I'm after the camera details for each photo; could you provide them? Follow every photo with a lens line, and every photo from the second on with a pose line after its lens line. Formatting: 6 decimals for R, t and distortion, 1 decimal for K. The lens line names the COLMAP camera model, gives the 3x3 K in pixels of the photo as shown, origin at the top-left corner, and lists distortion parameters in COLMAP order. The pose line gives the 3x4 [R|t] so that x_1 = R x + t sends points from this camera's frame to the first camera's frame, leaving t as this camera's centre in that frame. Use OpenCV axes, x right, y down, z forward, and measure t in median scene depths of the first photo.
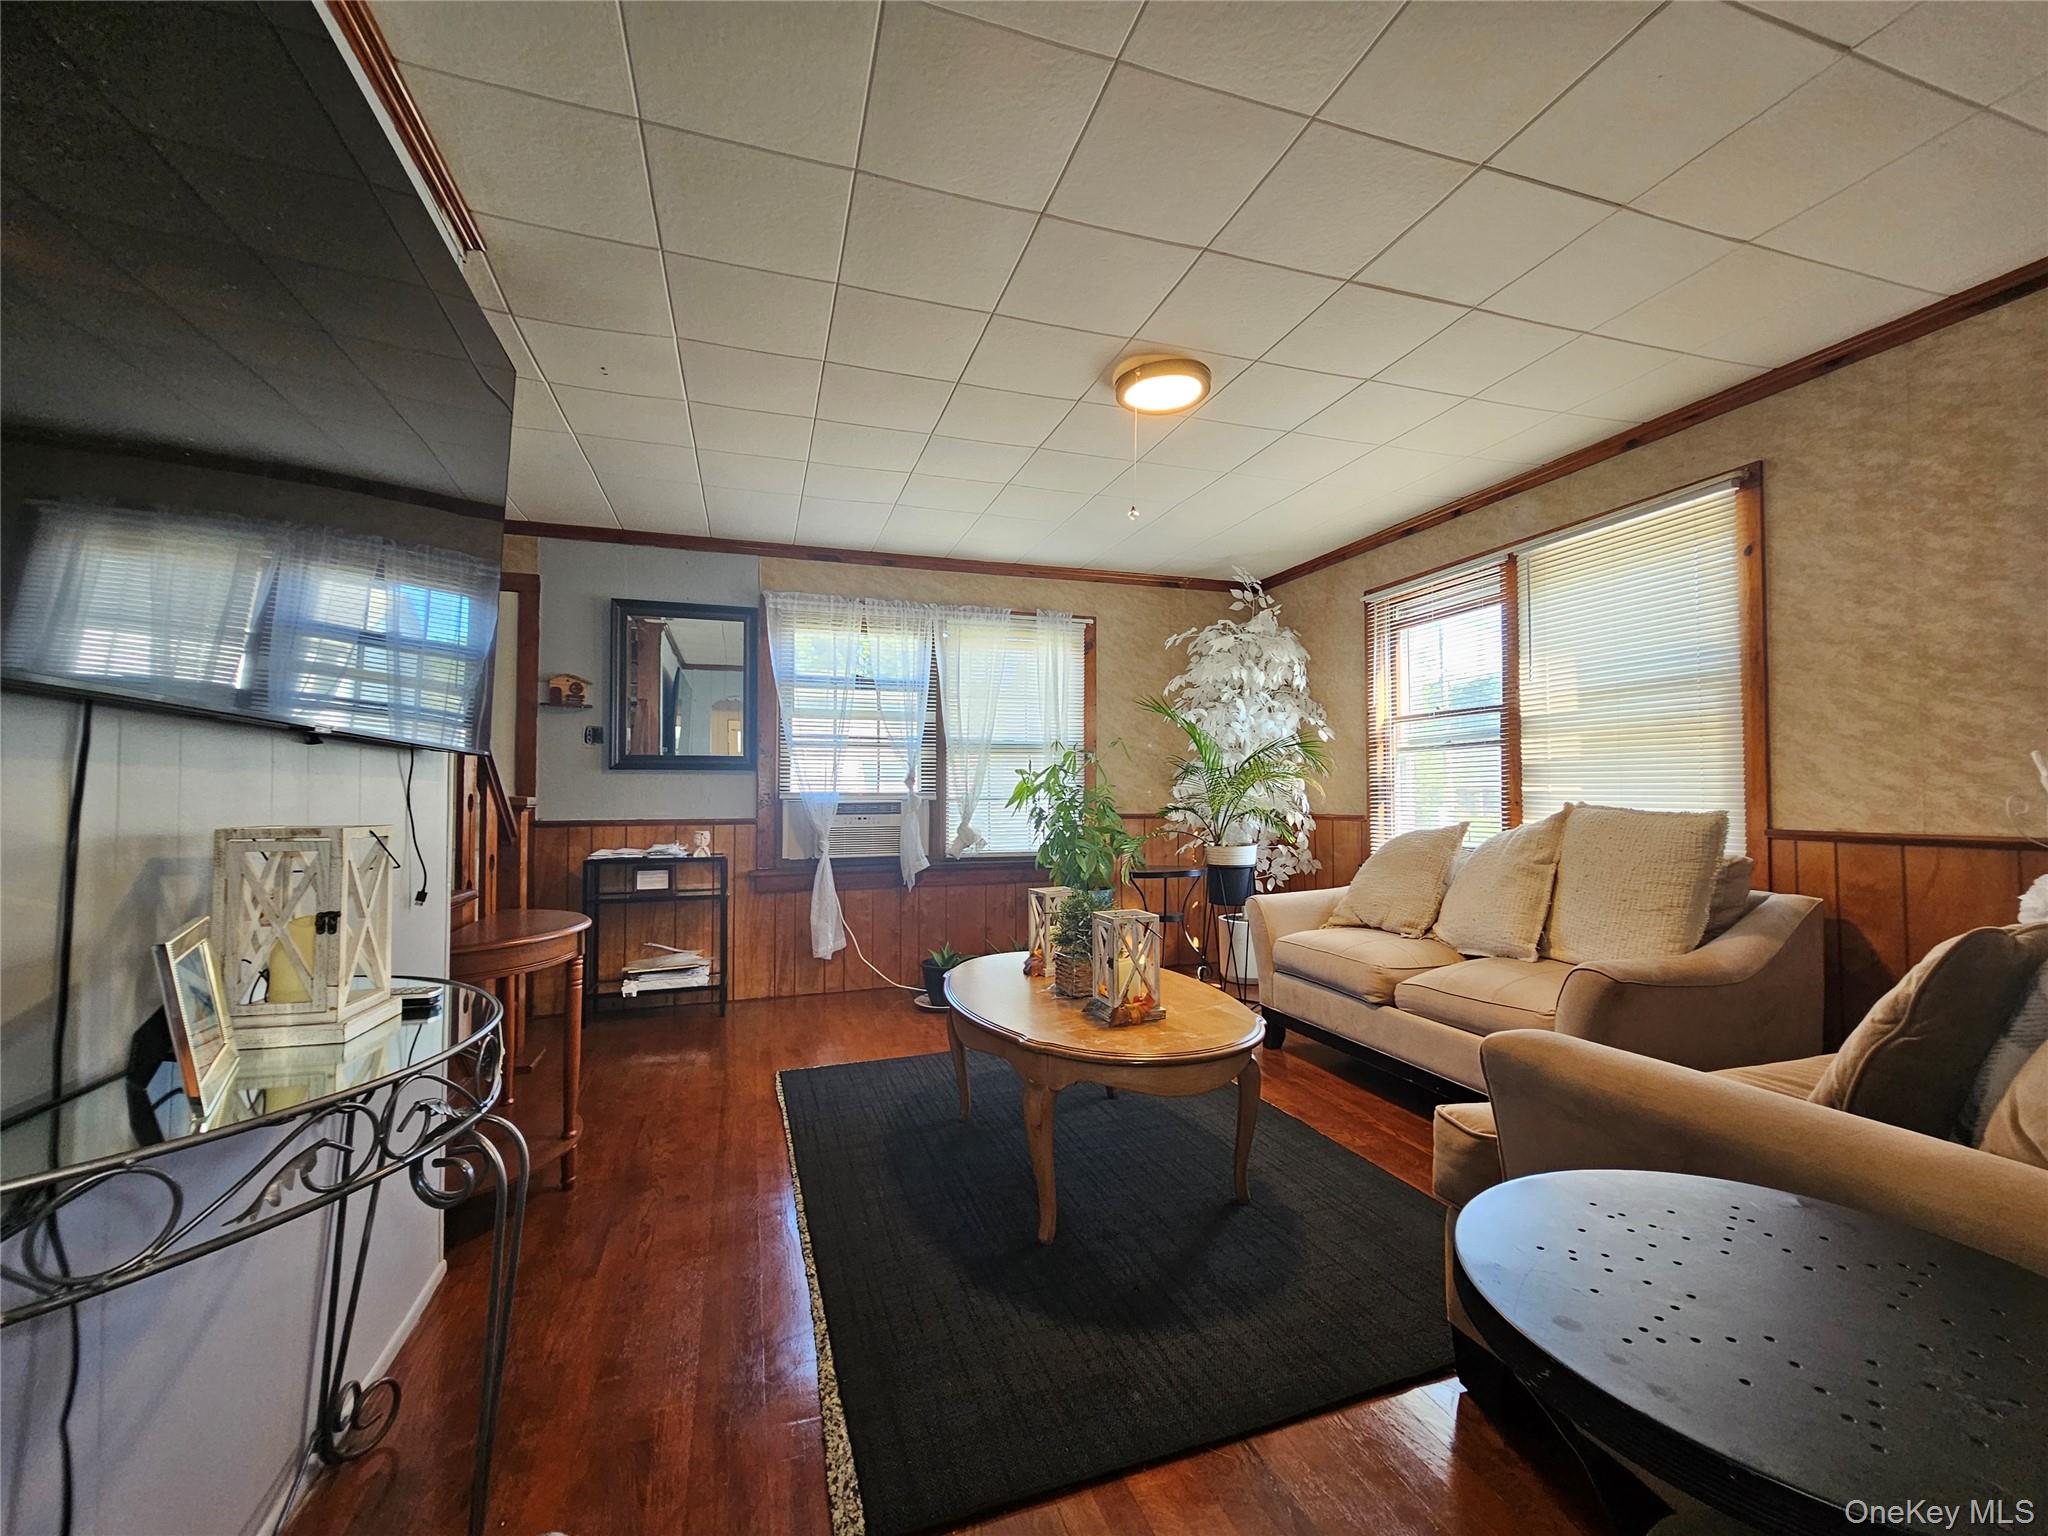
lens RADIAL K [[840.5, 0, 1036.5], [0, 840.5, 767.7], [0, 0, 1]] dist [-0.001884, 0.001232]
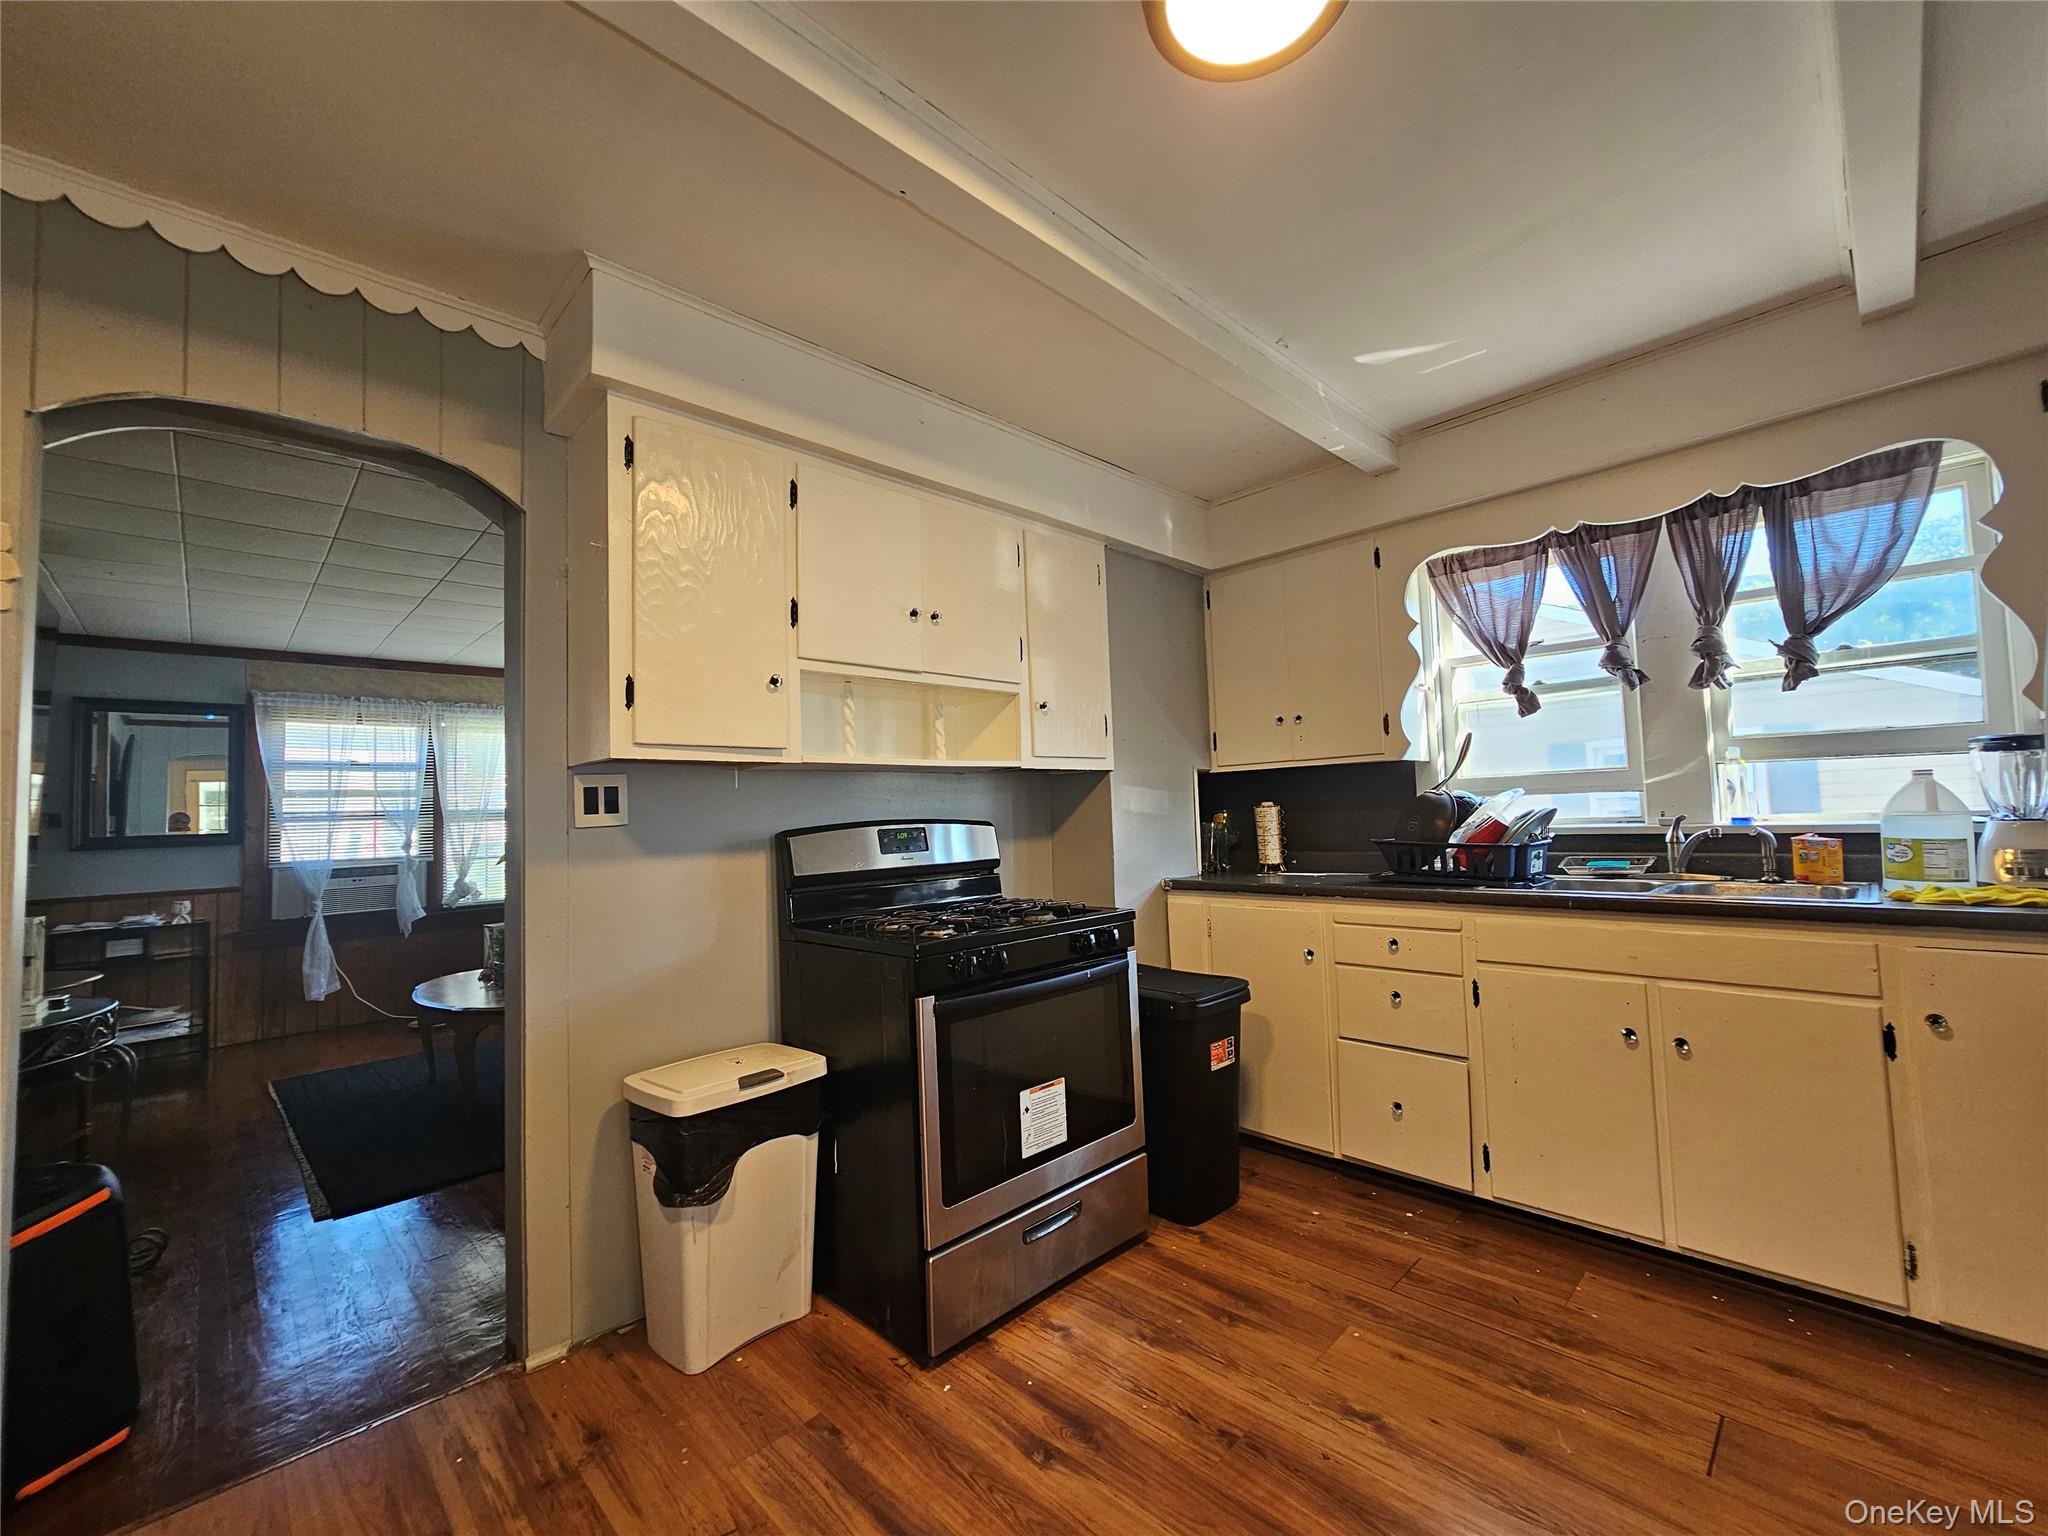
lens RADIAL K [[840.5, 0, 1032.5], [0, 840.5, 767.8], [0, 0, 1]] dist [-0.001884, 0.001232]
pose [[0.899812, -0.007047, 0.436221, 0.176264], [0.020057, 0.999481, -0.025226, -0.064347], [-0.435817, 0.031448, 0.899486, -0.644758]]
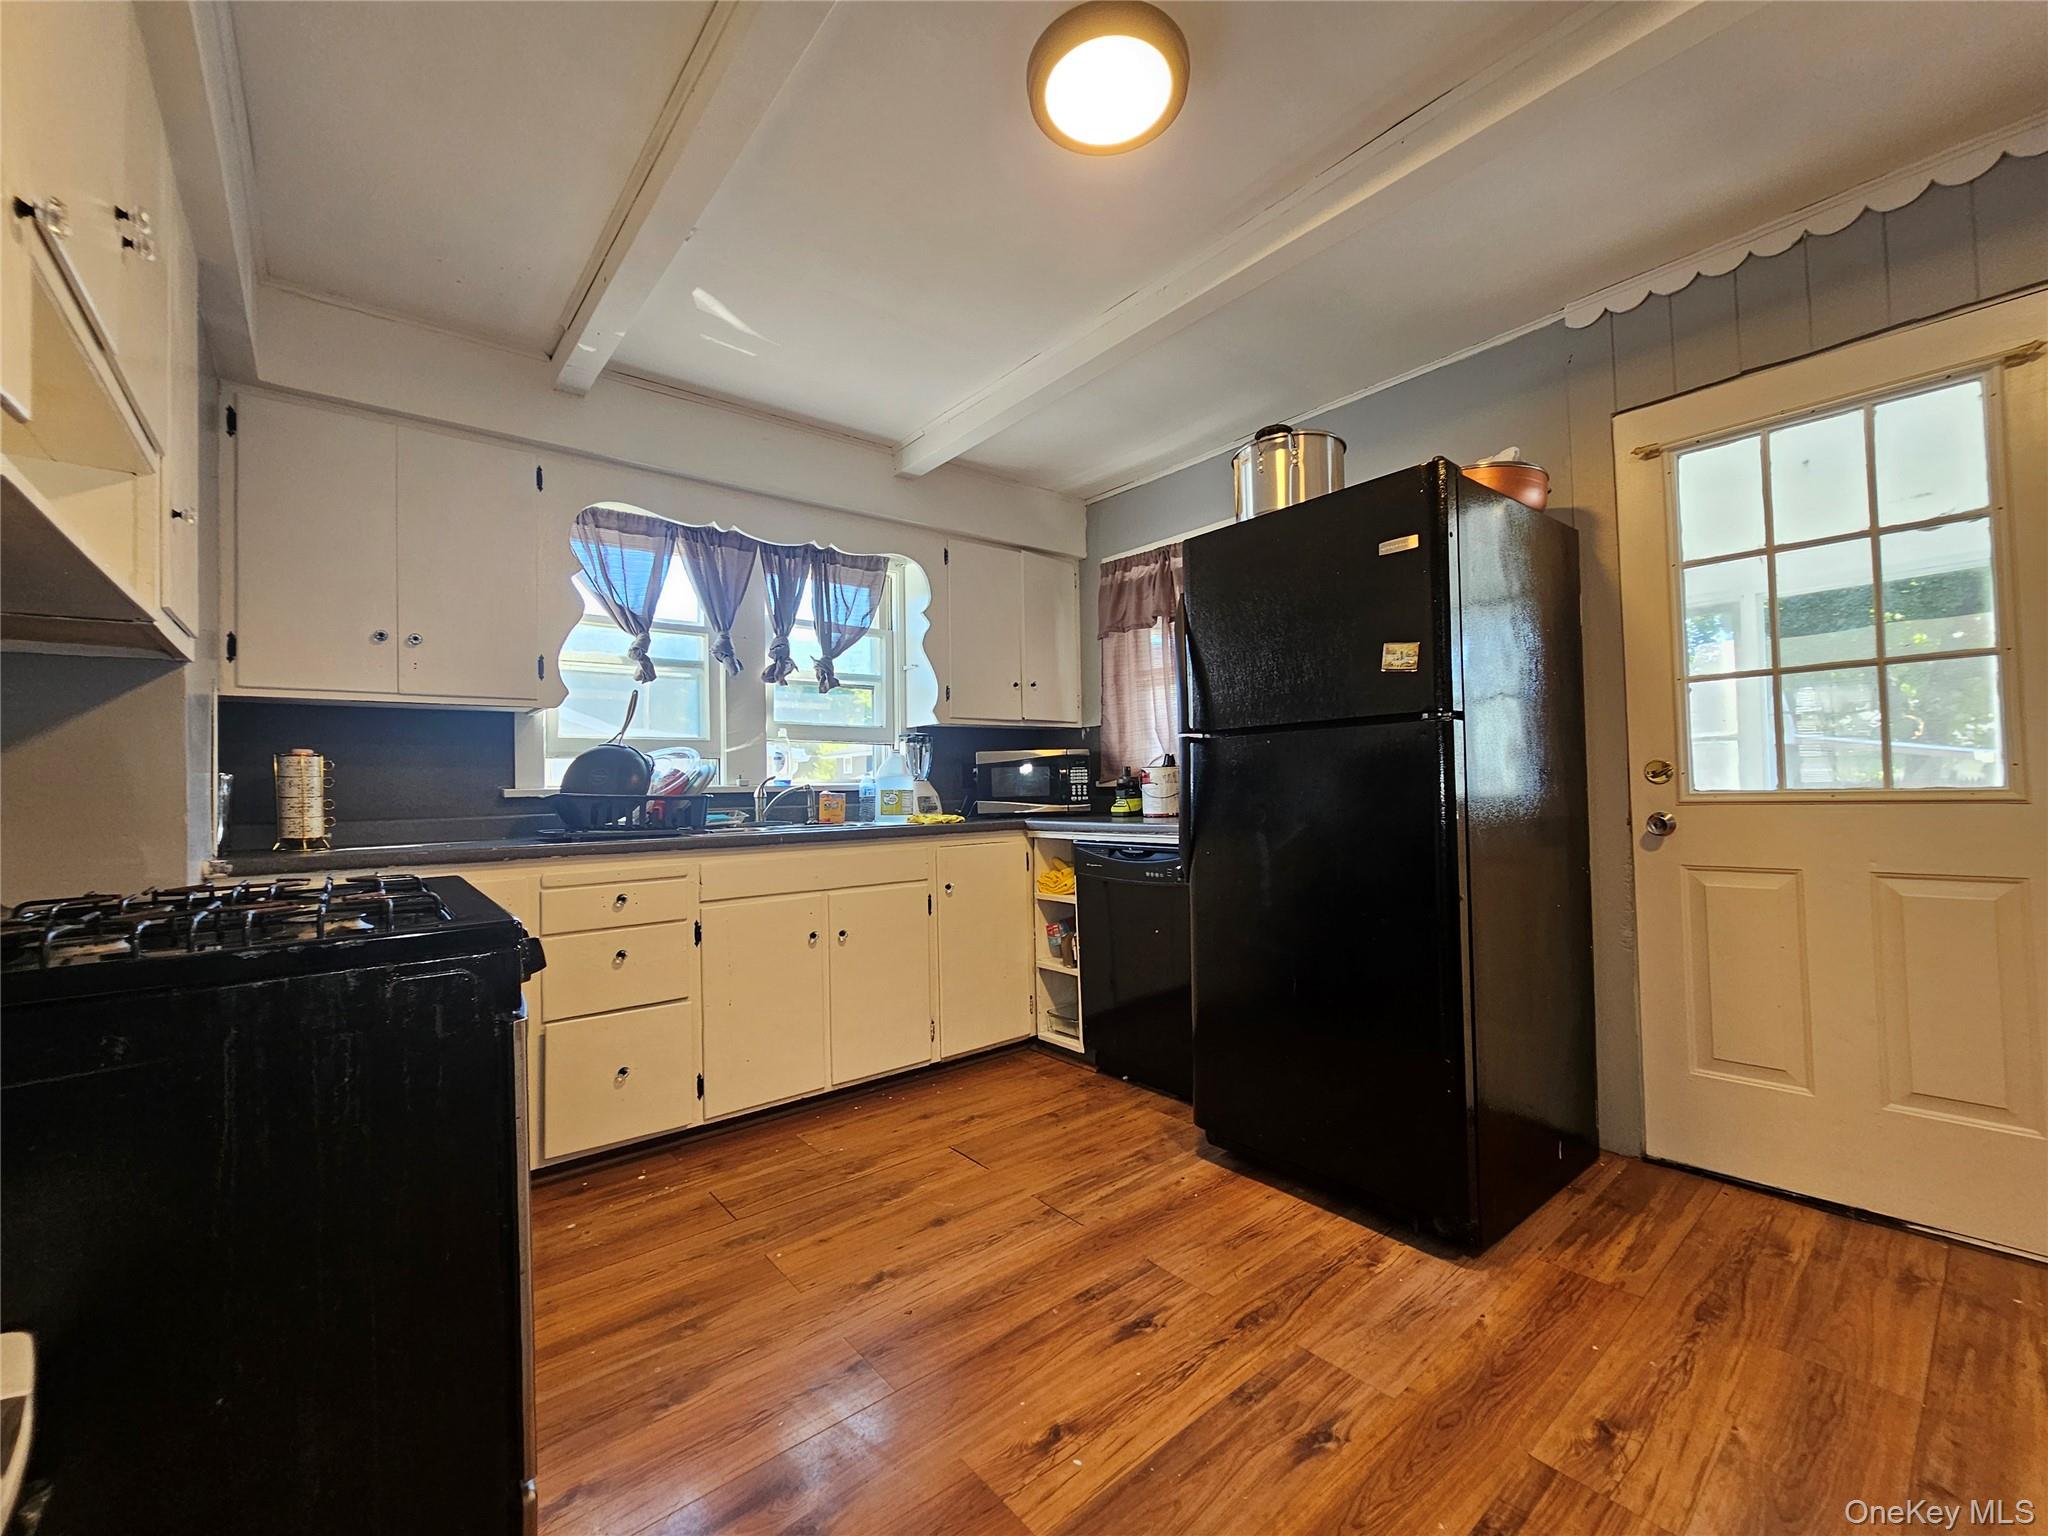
lens RADIAL K [[840.5, 0, 1030.4], [0, 840.5, 770.1], [0, 0, 1]] dist [-0.001884, 0.001232]
pose [[-0.353864, 0.029930, 0.934818, 0.032514], [-0.009535, 0.999320, -0.035605, -0.015023], [-0.935248, -0.021513, -0.353338, -0.241745]]
